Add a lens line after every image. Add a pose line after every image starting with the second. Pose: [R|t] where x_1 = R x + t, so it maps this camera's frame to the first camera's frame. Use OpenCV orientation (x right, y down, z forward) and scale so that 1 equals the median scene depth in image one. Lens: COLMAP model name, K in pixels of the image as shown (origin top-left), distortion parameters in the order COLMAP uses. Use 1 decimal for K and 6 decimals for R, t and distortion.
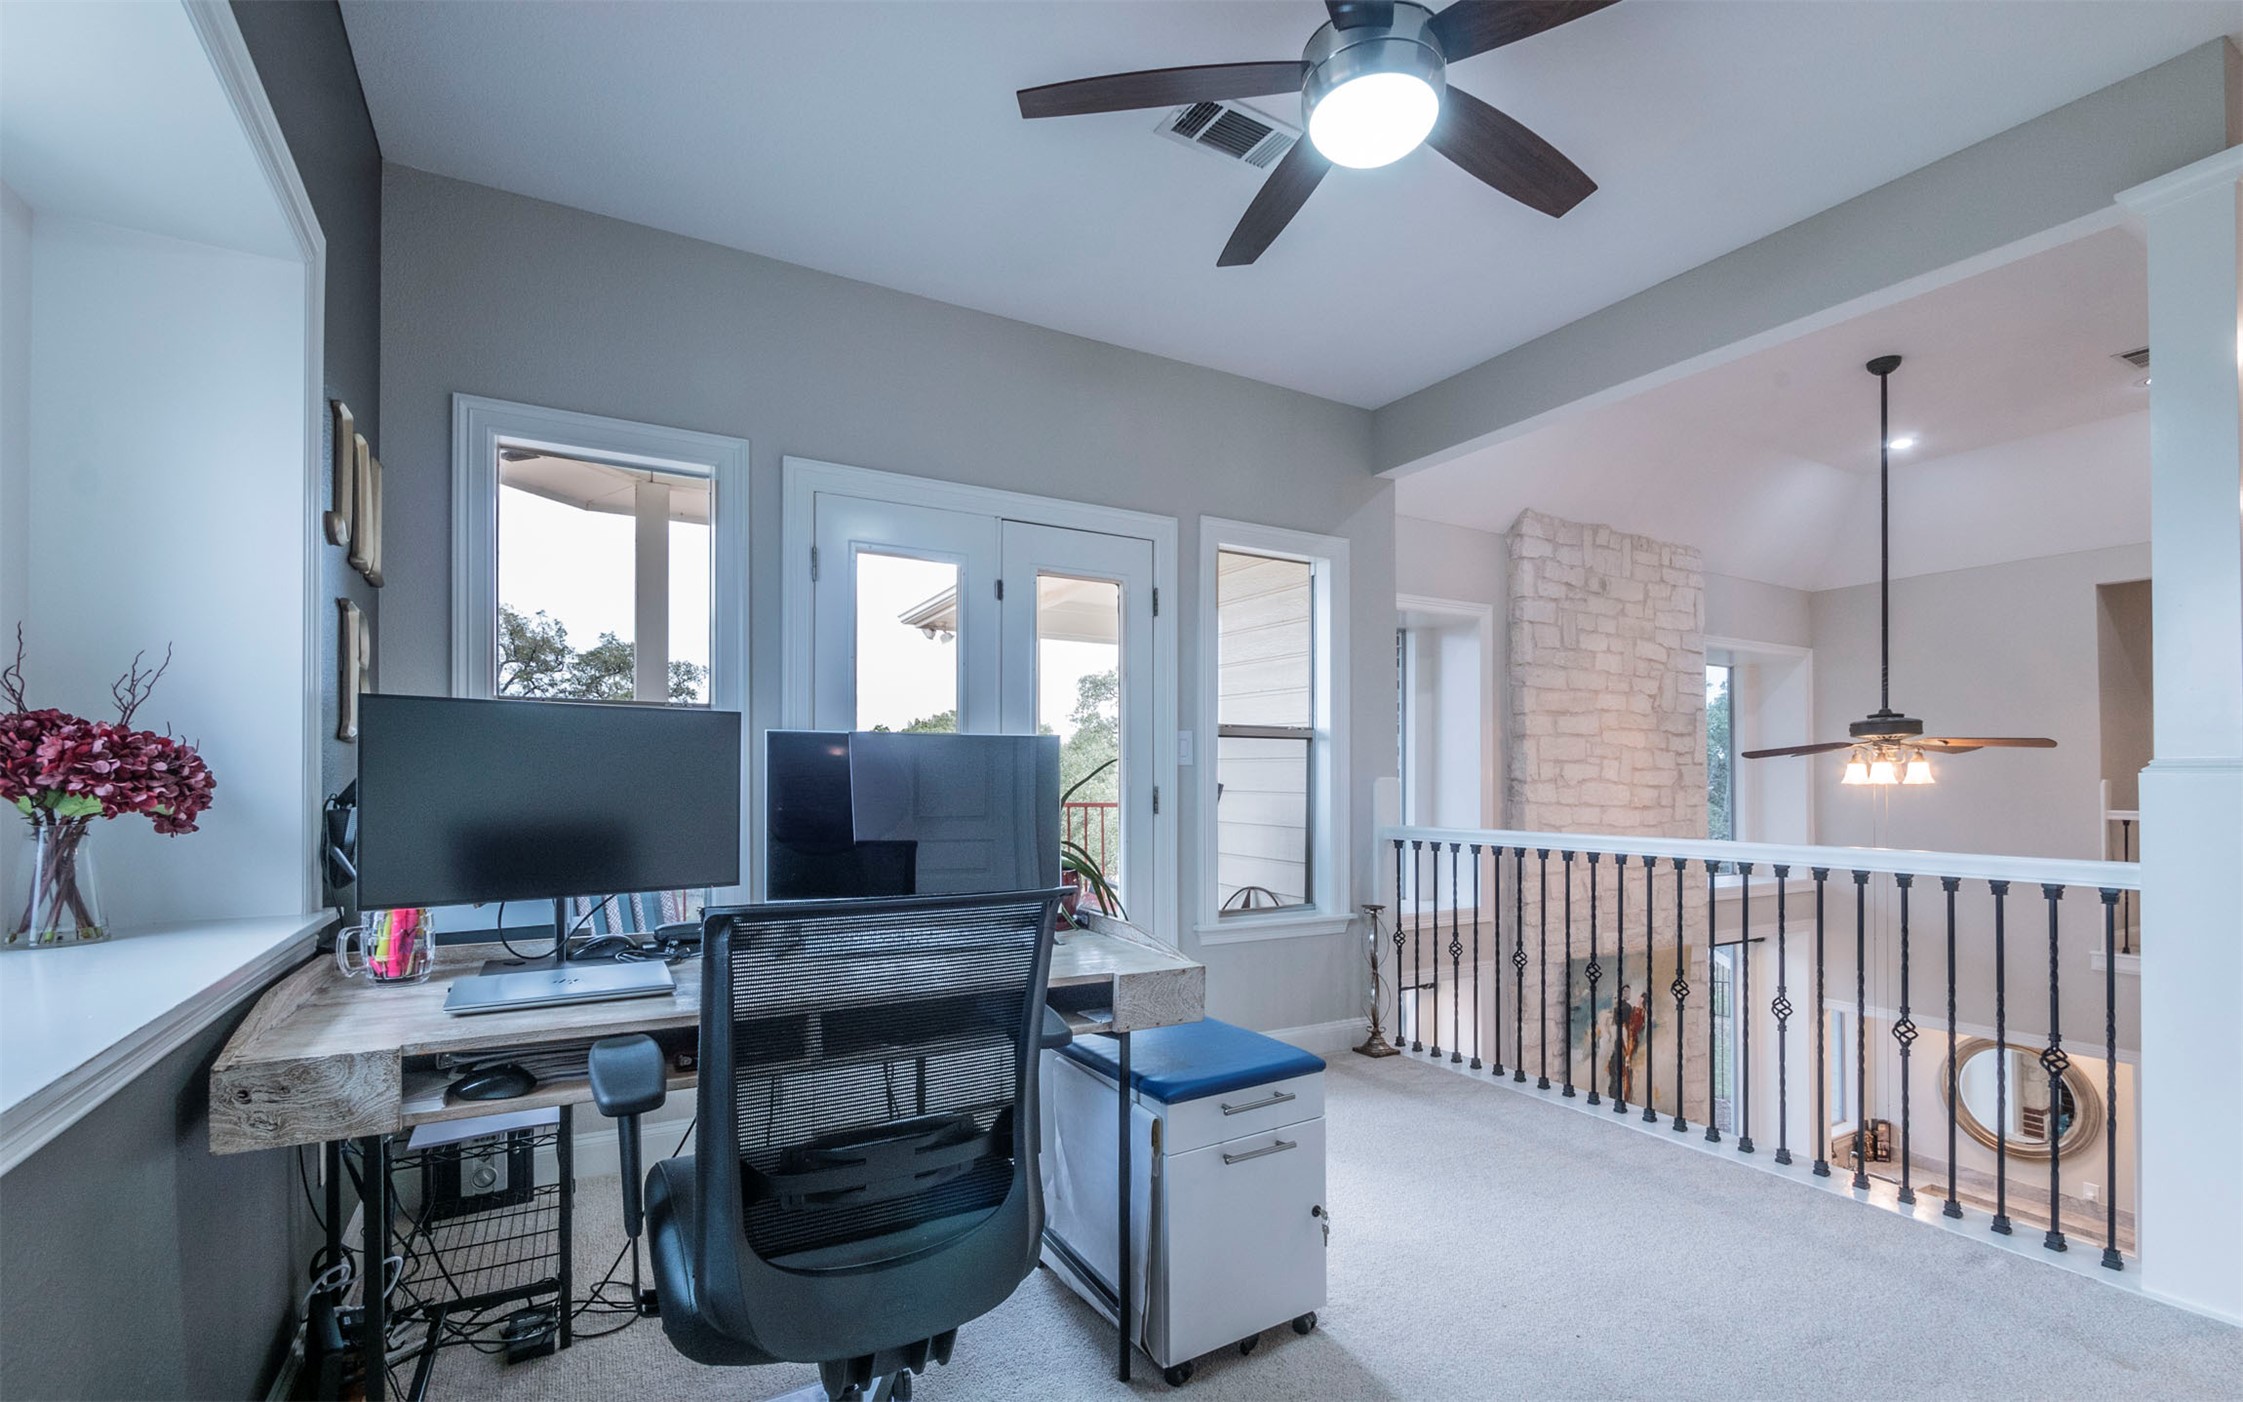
lens RADIAL K [[999.4, 0, 1137.1], [0, 999.4, 781.9], [0, 0, 1]] dist [-0.000661, 0.000016]
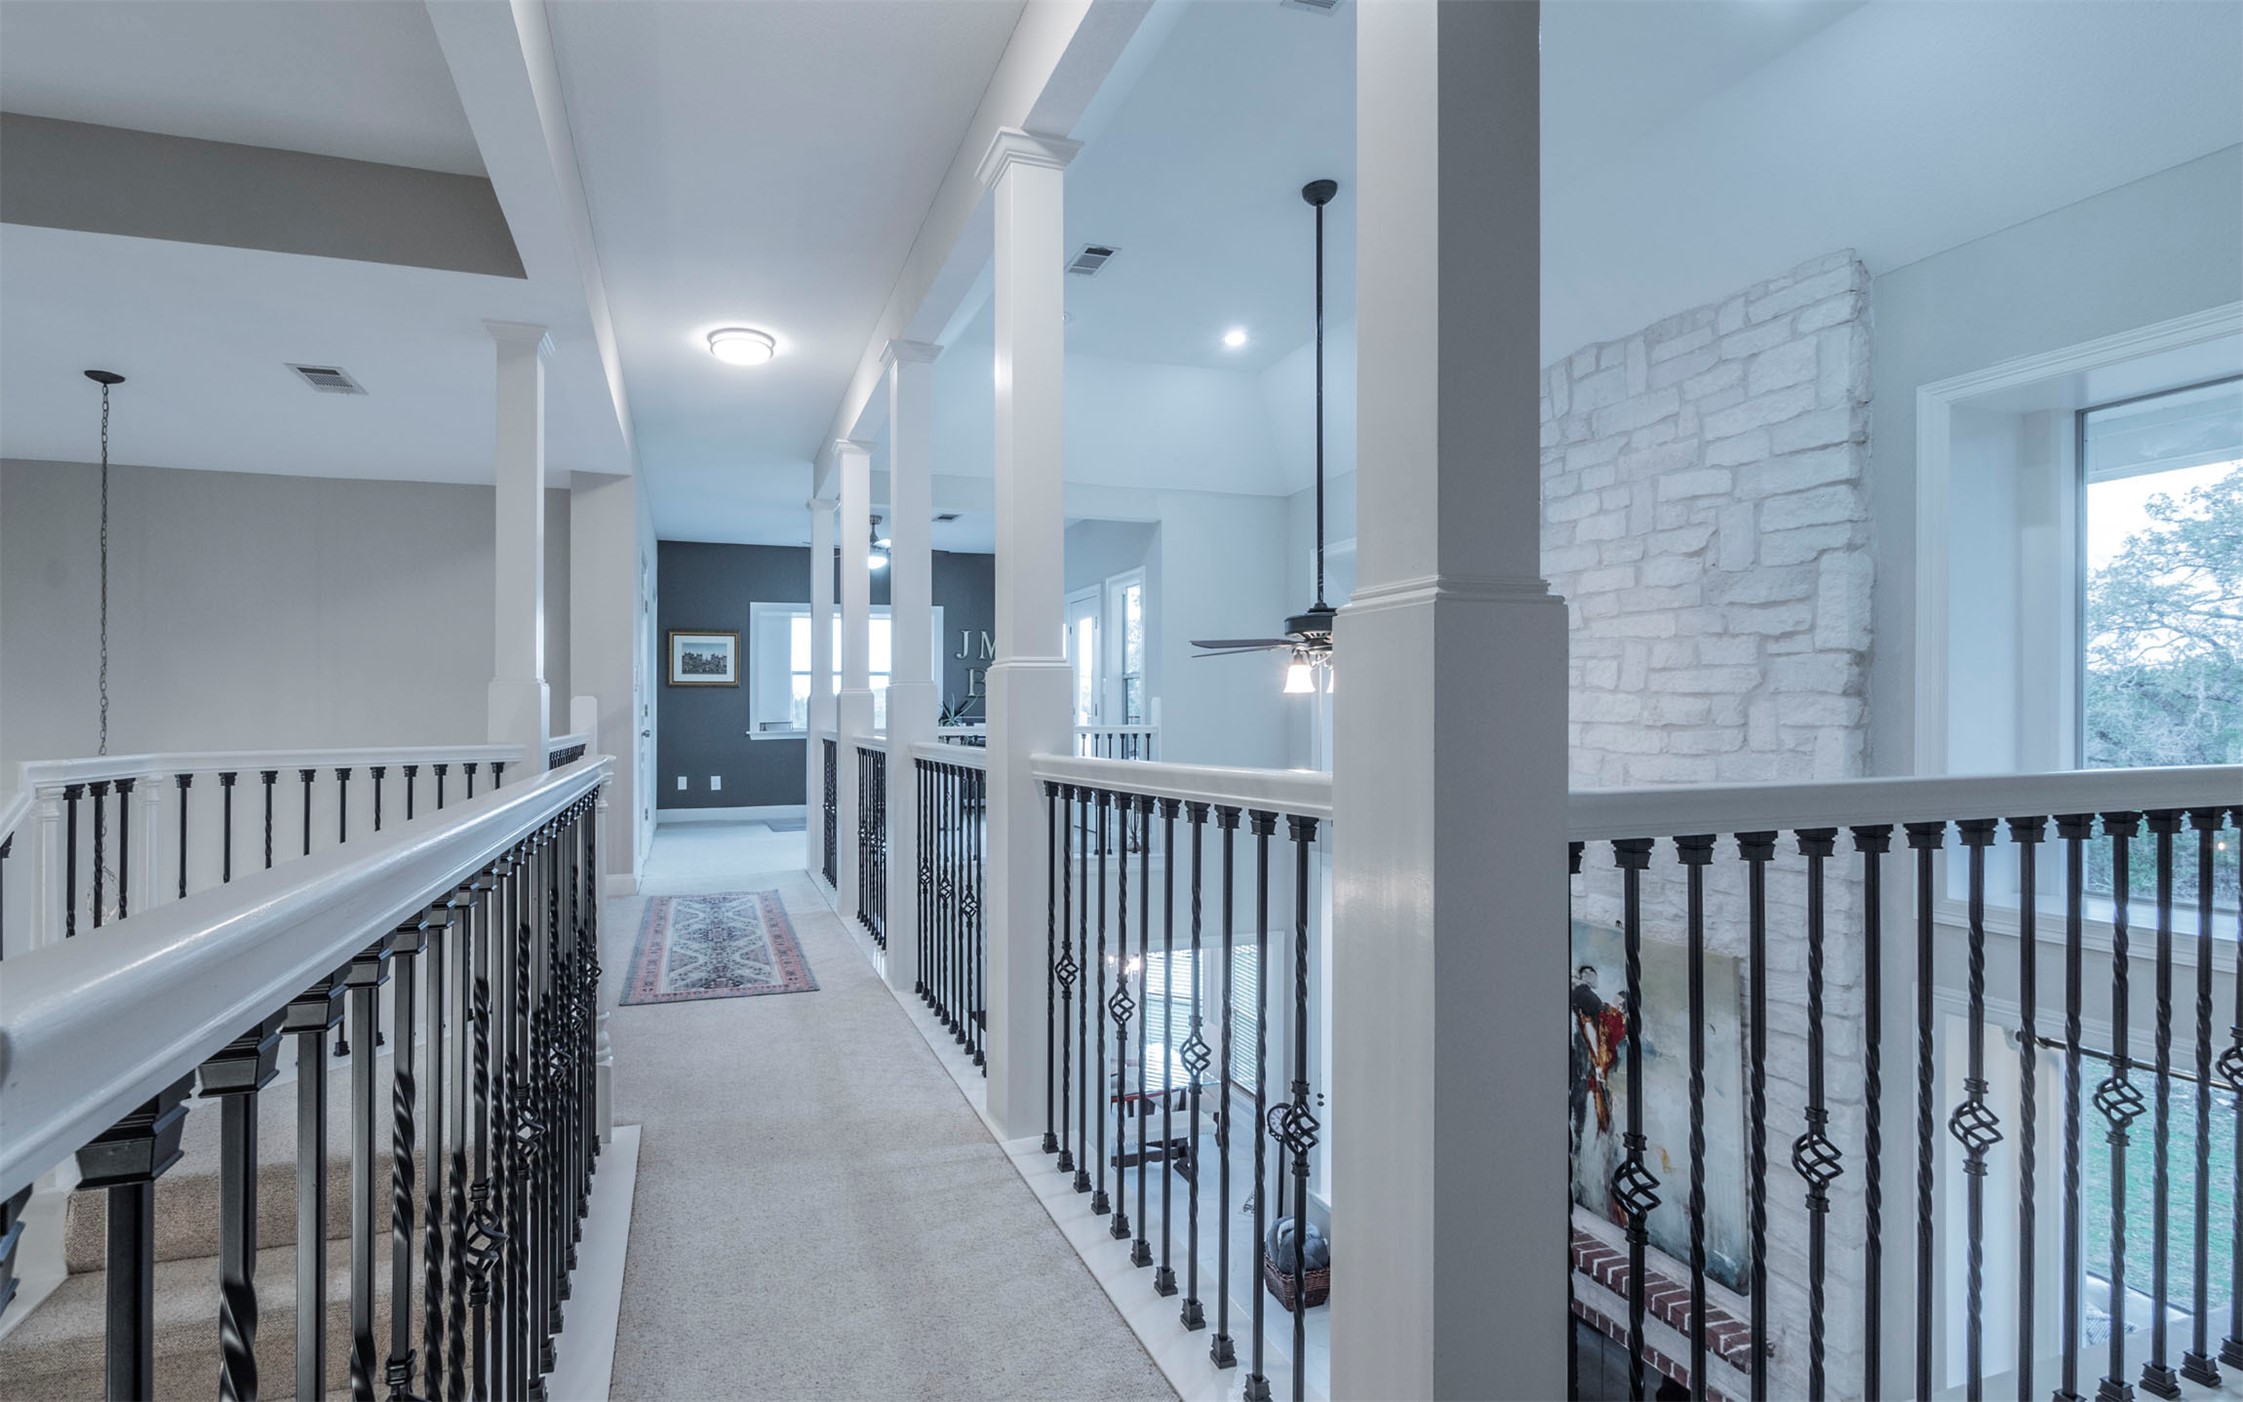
lens RADIAL K [[984.5, 0, 1121.5], [0, 984.5, 701.0], [0, 0, 1]] dist [-0.000479, 0.000087]
pose [[-0.125954, -0.008799, -0.991997, 1.218636], [0.008162, 0.999918, -0.009905, 0.012477], [0.992003, -0.009344, -0.125871, 0.731077]]
